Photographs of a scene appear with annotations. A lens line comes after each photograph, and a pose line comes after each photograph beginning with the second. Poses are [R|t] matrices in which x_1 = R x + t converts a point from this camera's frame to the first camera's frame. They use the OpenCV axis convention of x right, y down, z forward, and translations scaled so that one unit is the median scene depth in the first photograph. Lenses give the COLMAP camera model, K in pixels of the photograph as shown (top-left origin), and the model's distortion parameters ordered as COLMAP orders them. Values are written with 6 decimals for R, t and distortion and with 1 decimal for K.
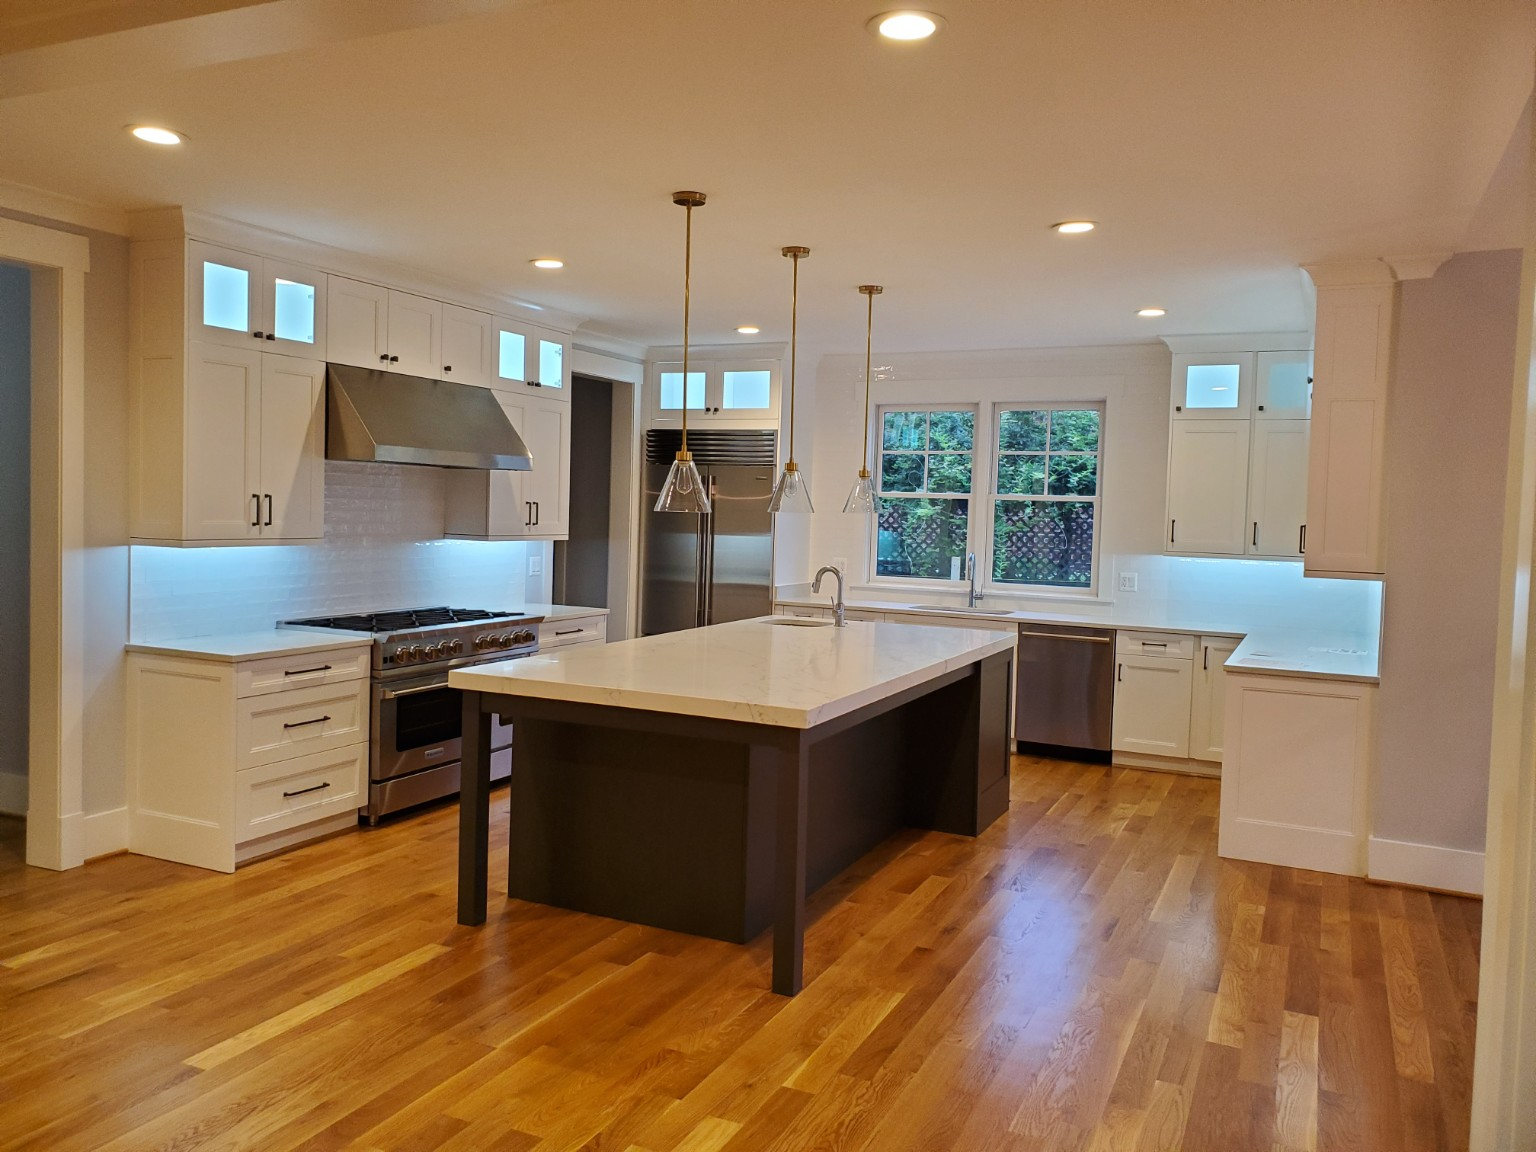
lens RADIAL K [[1183.0, 0, 768.4], [0, 1183.0, 576.7], [0, 0, 1]] dist [0.001298, -0.000587]
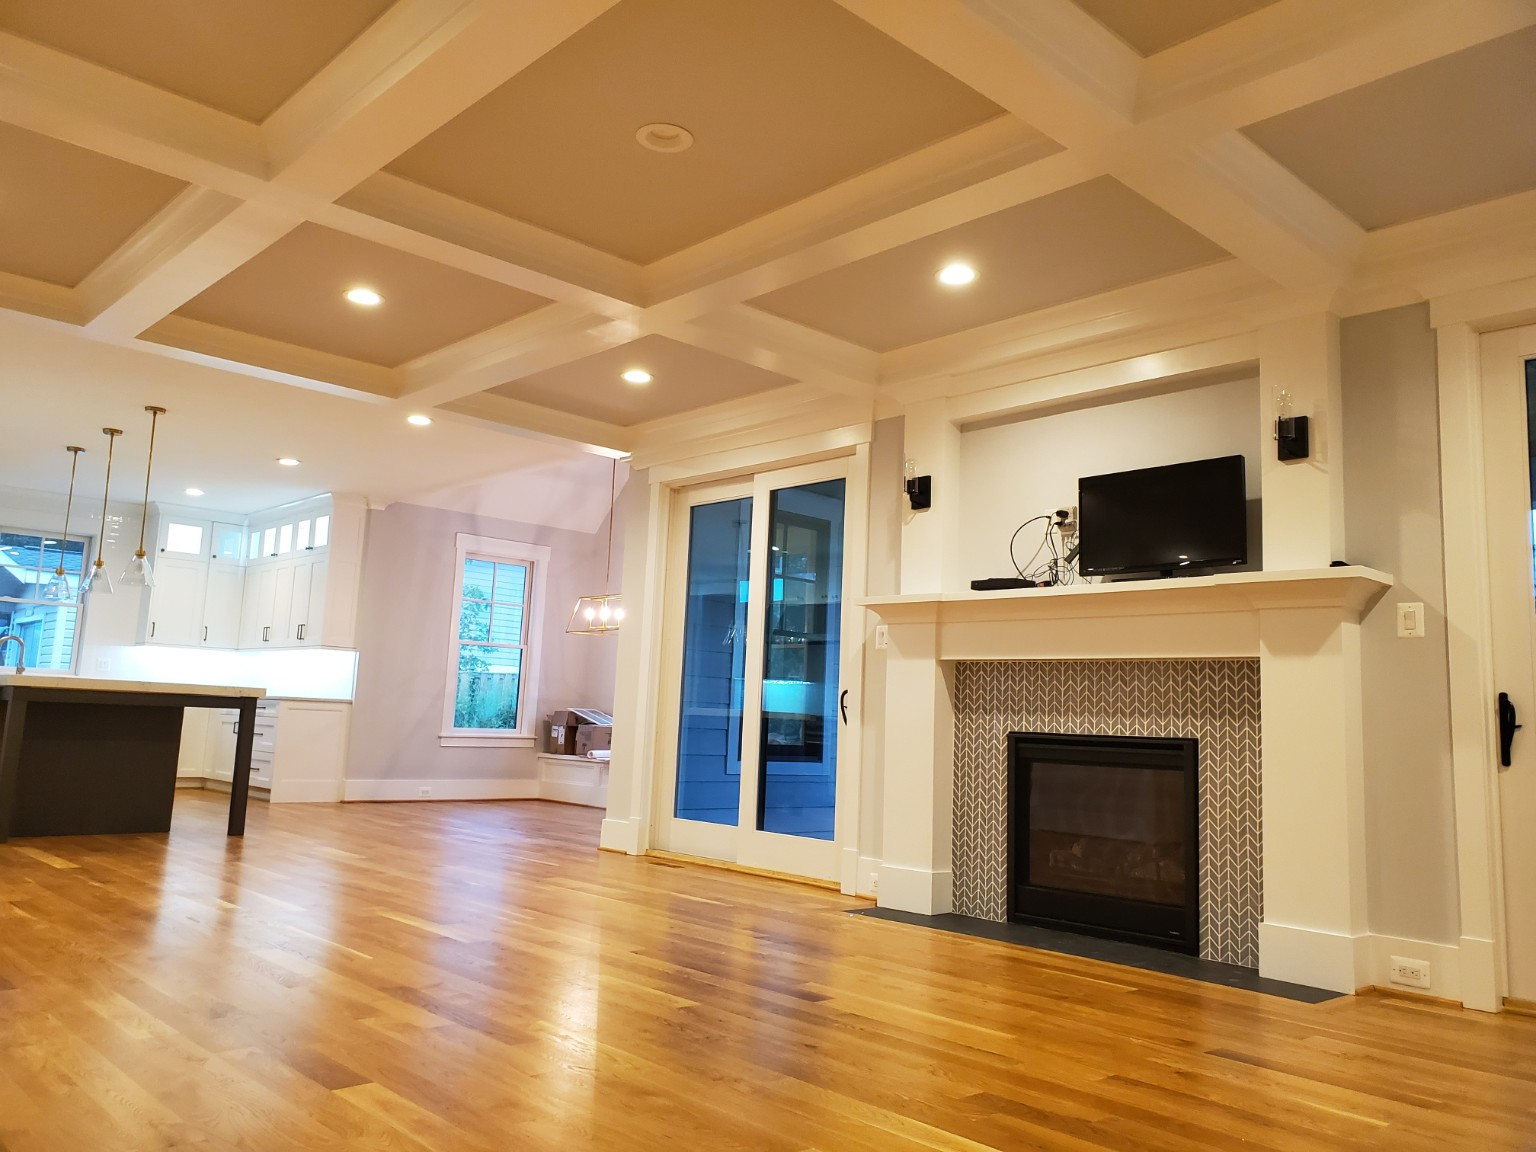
lens RADIAL K [[1183.0, 0, 767.5], [0, 1183.0, 572.9], [0, 0, 1]] dist [0.001298, -0.000587]
pose [[0.360378, 0.105834, 0.926783, -1.154198], [0.018842, 0.992514, -0.120667, 0.130513], [-0.932616, 0.060949, 0.355686, -0.404760]]
